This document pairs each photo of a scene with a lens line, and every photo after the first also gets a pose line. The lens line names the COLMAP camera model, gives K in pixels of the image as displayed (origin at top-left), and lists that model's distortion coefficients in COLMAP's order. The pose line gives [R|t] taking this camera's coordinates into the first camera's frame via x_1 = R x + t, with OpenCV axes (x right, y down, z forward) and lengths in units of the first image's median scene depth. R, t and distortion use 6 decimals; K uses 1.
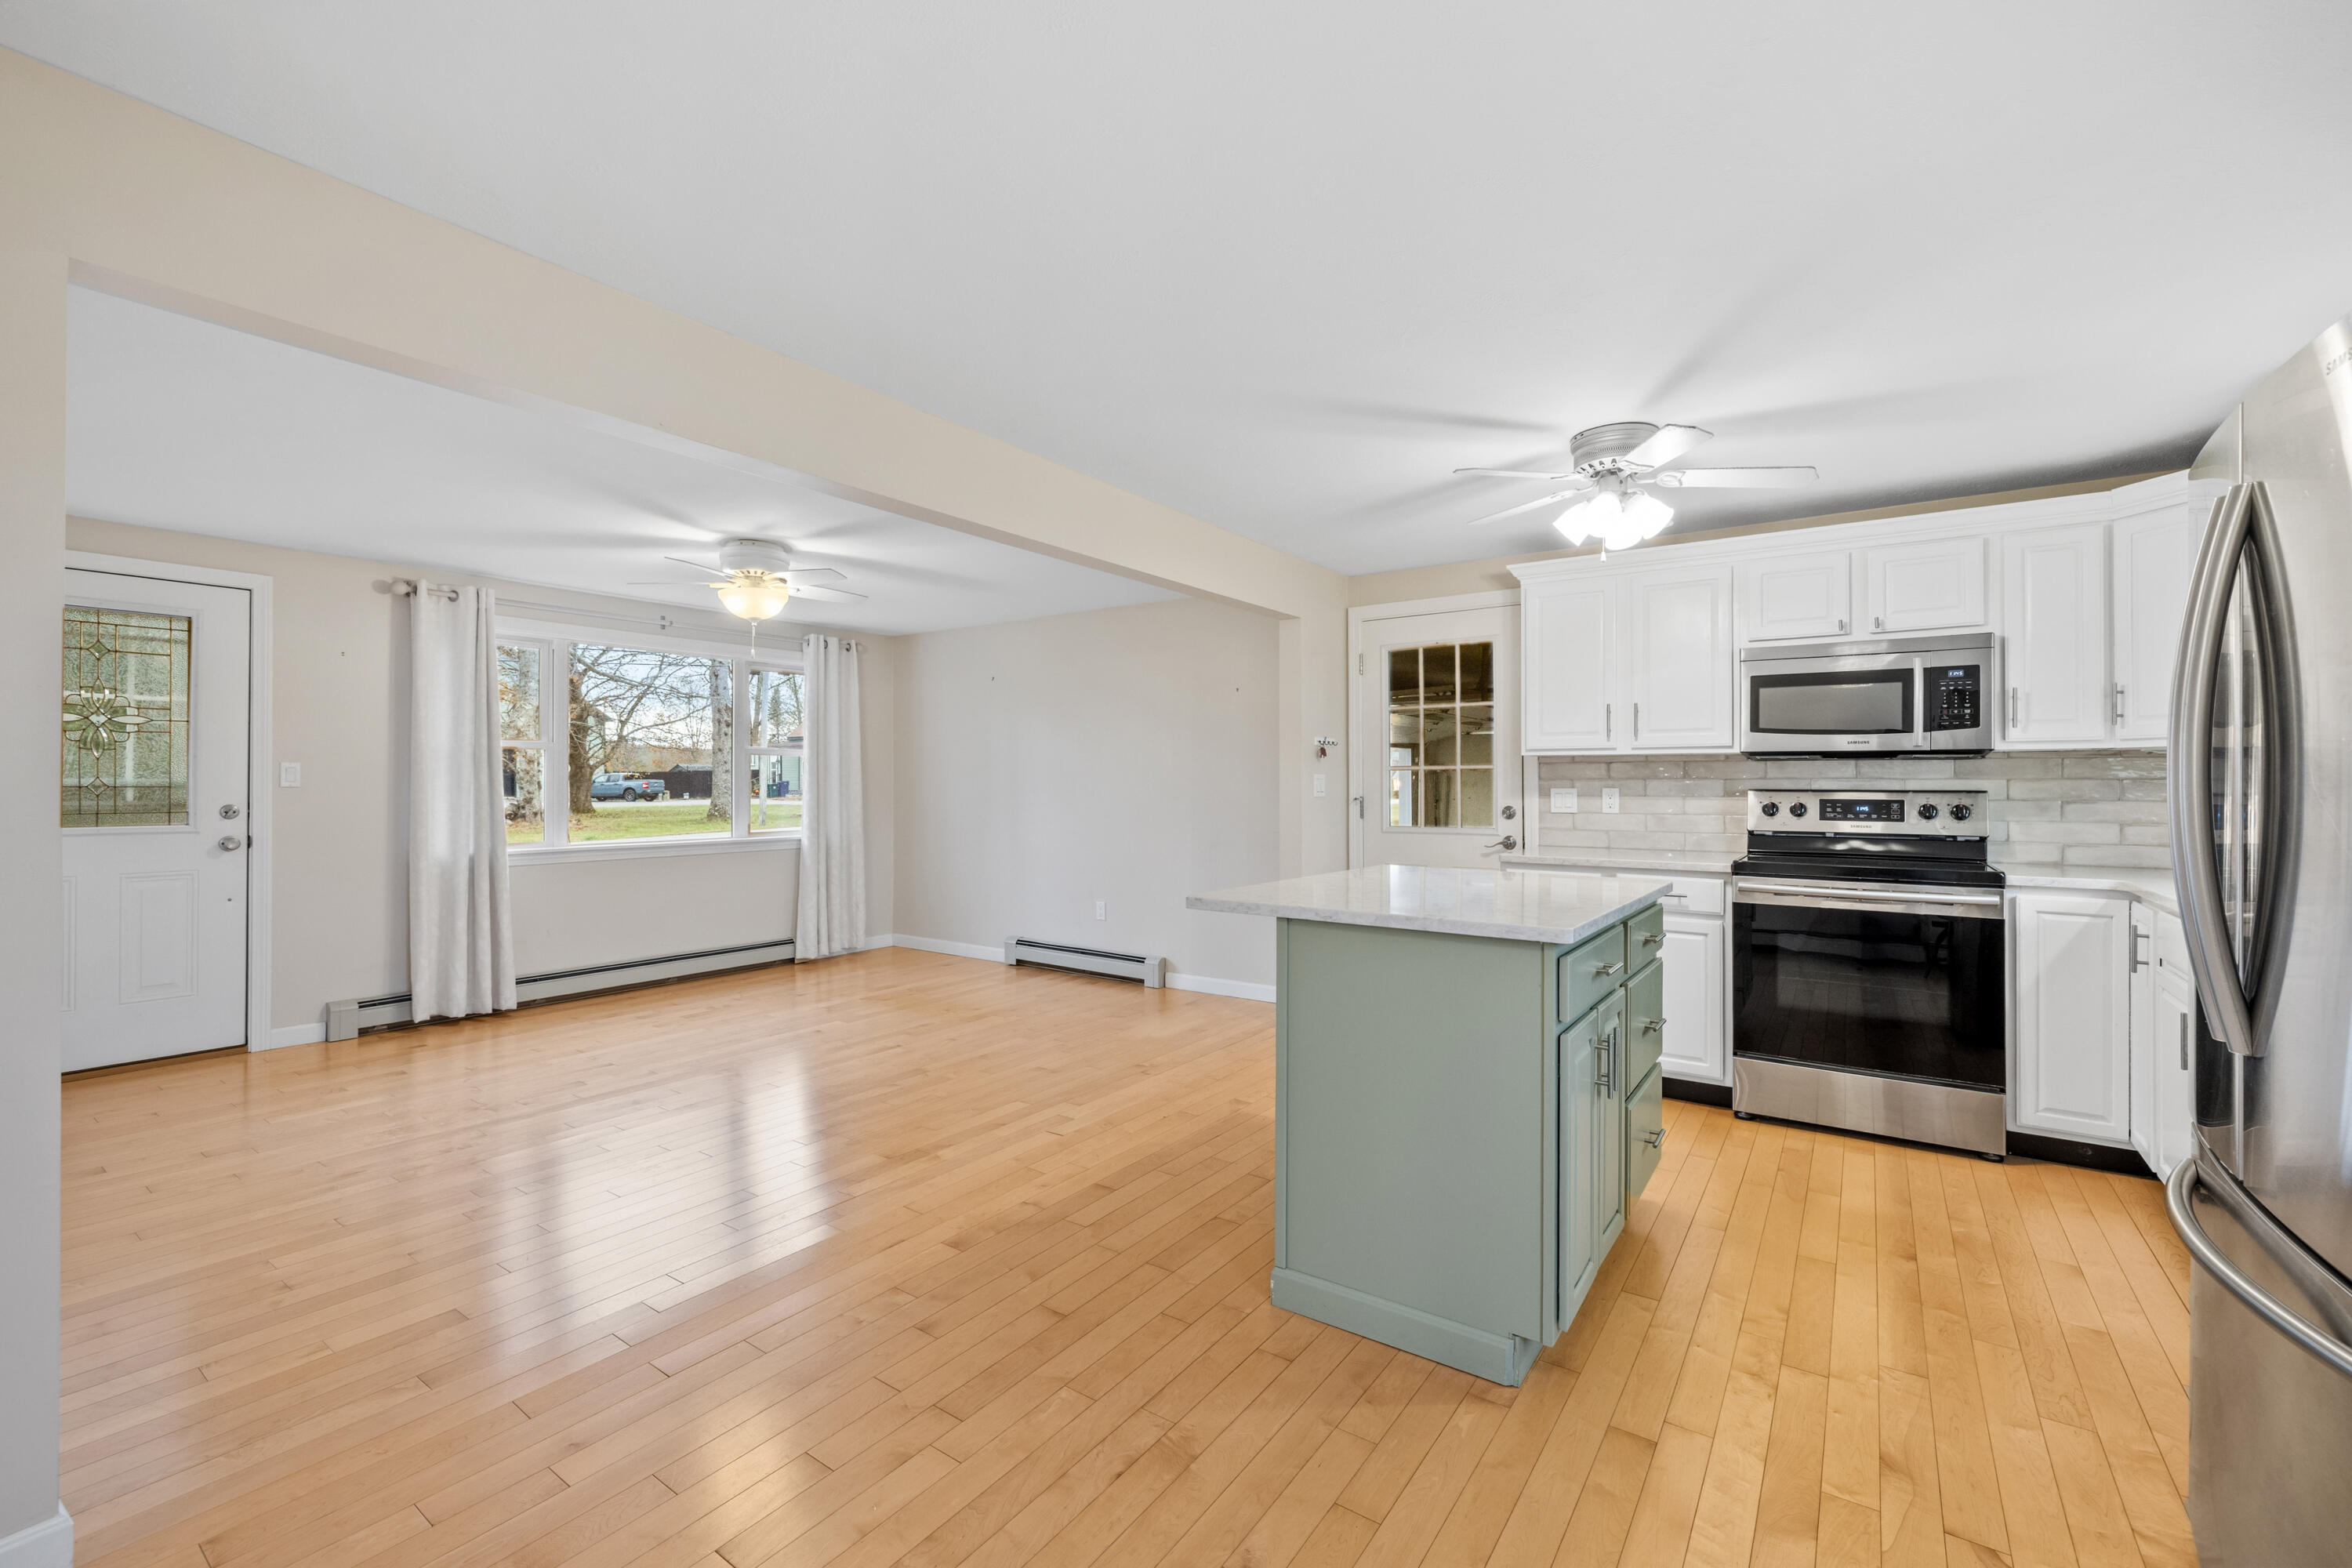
lens RADIAL K [[985.8, 0, 1162.4], [0, 985.8, 778.8], [0, 0, 1]] dist [0.003911, -0.001909]
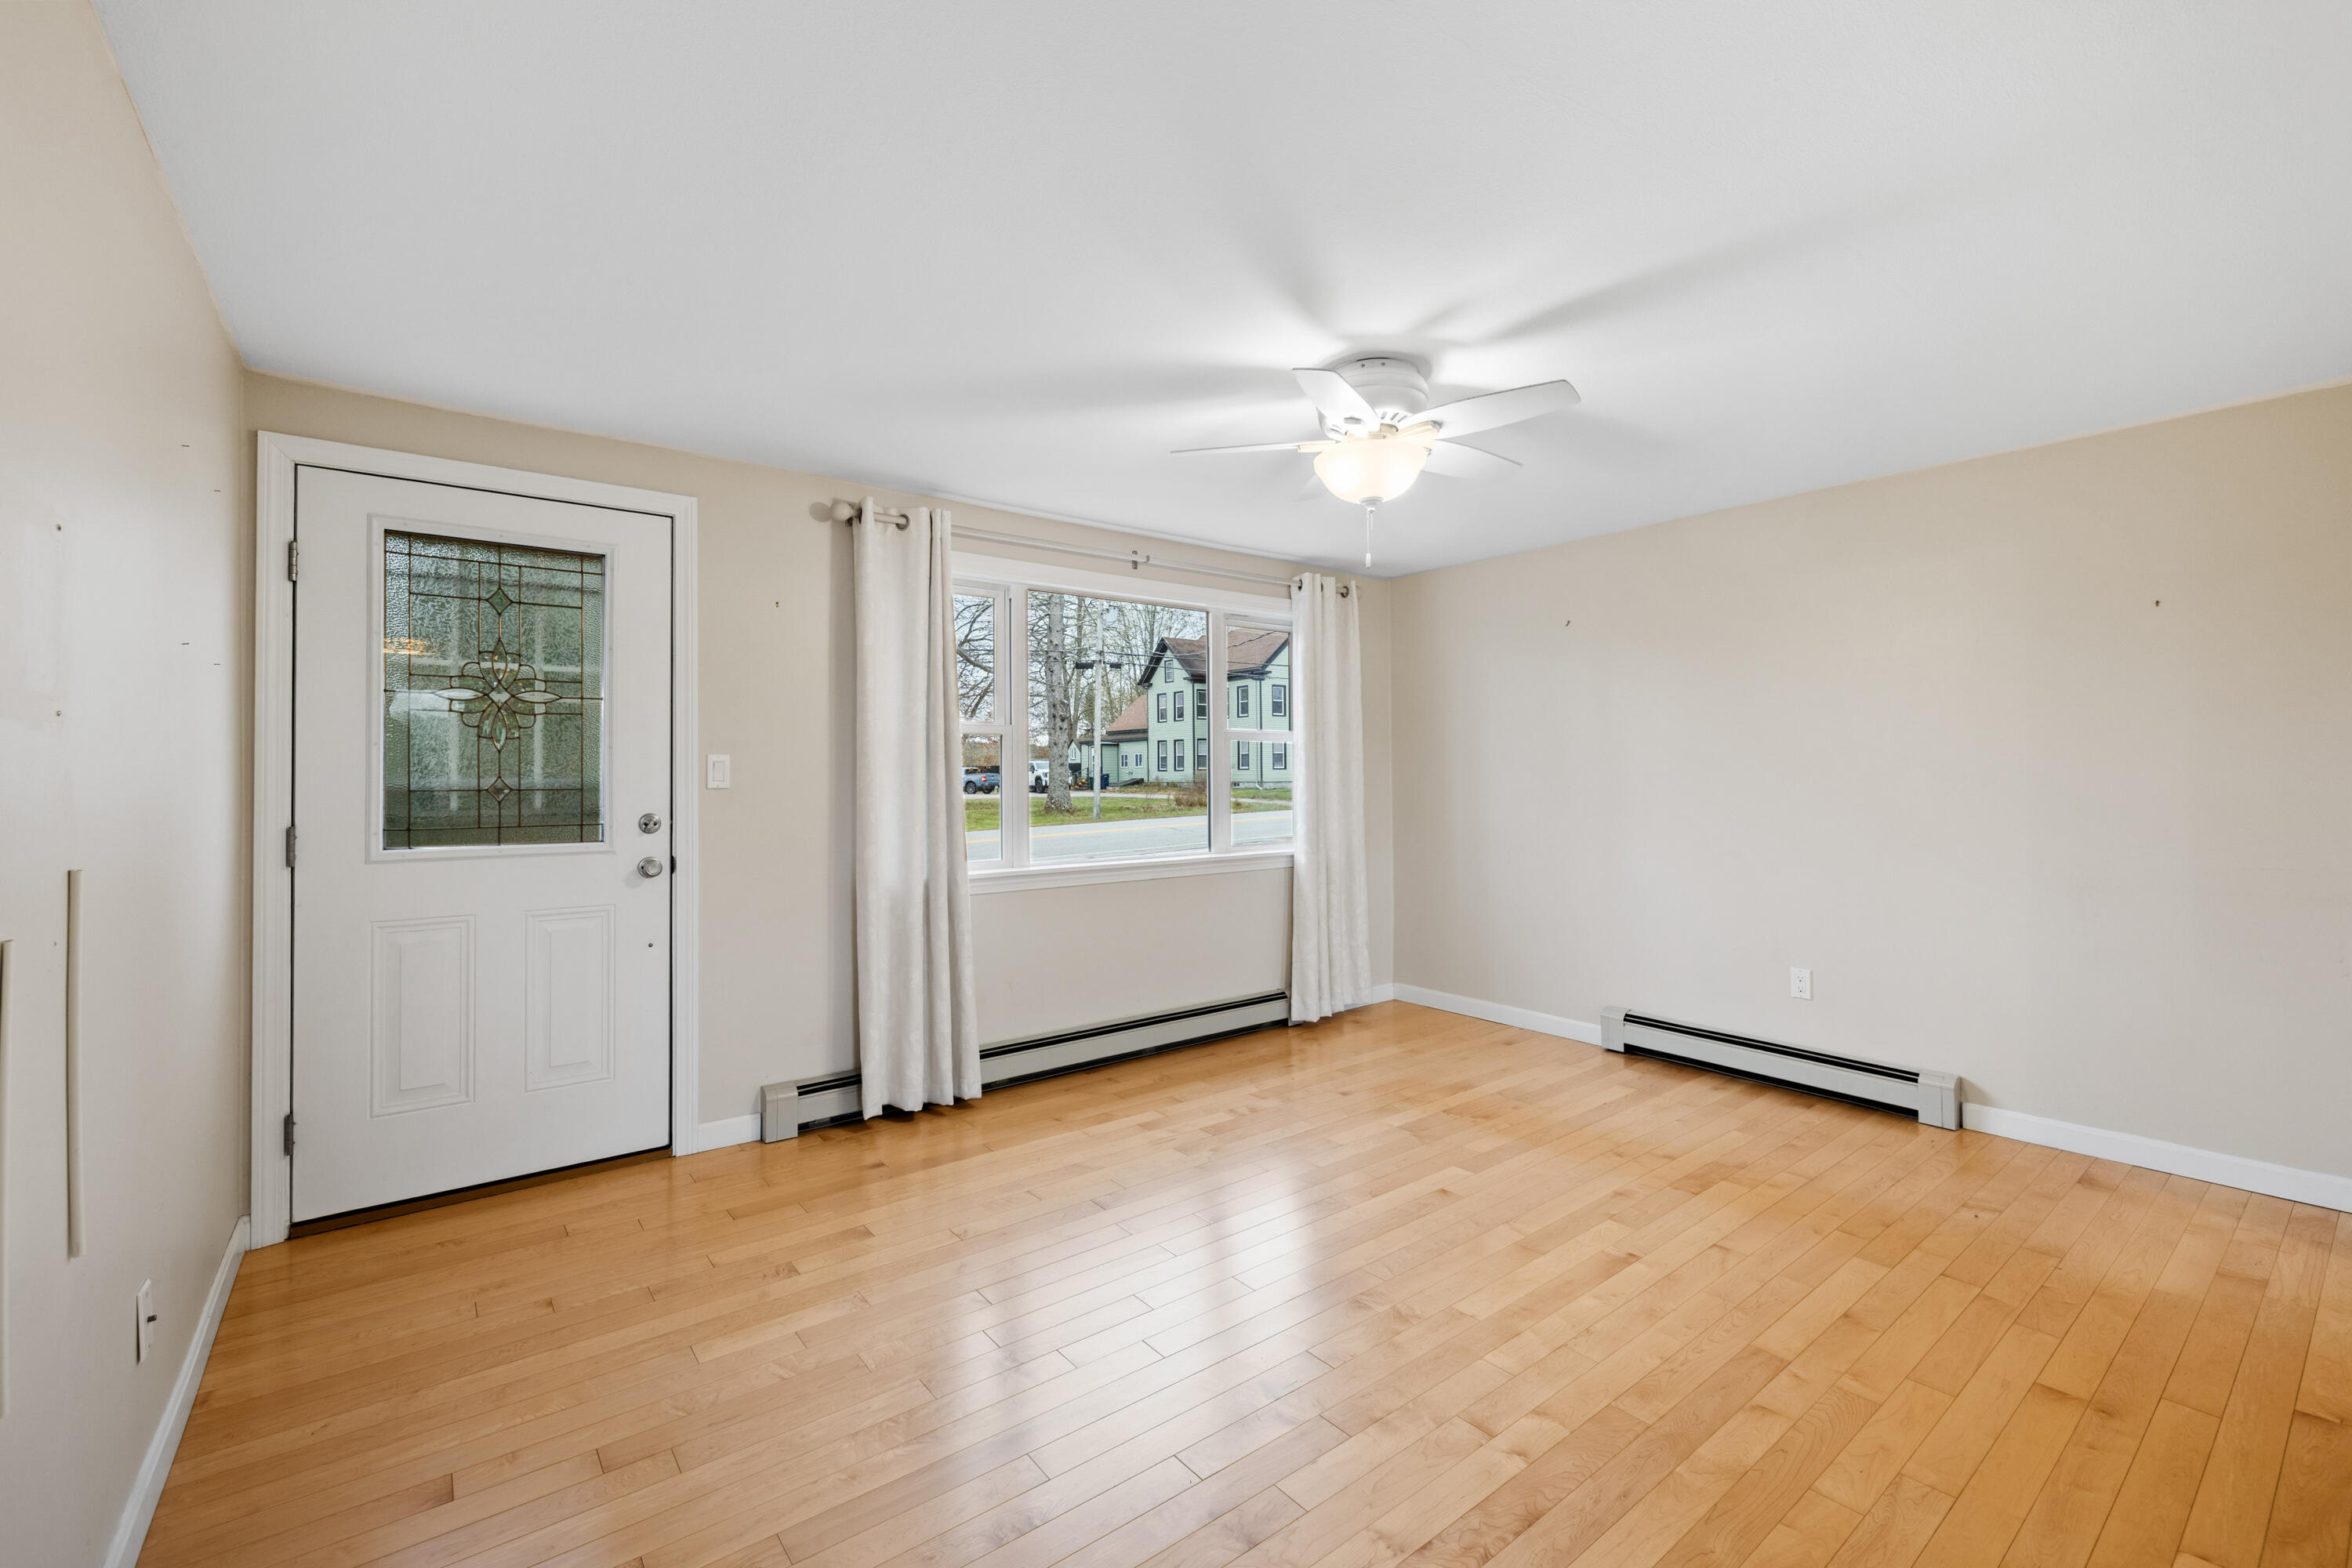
lens RADIAL K [[985.8, 0, 1170.0], [0, 985.8, 771.2], [0, 0, 1]] dist [0.003911, -0.001909]
pose [[0.959428, -0.005670, -0.281898, -0.350224], [0.005909, 0.999983, 0.000000, -0.002326], [0.281893, -0.001666, 0.959444, 0.386710]]
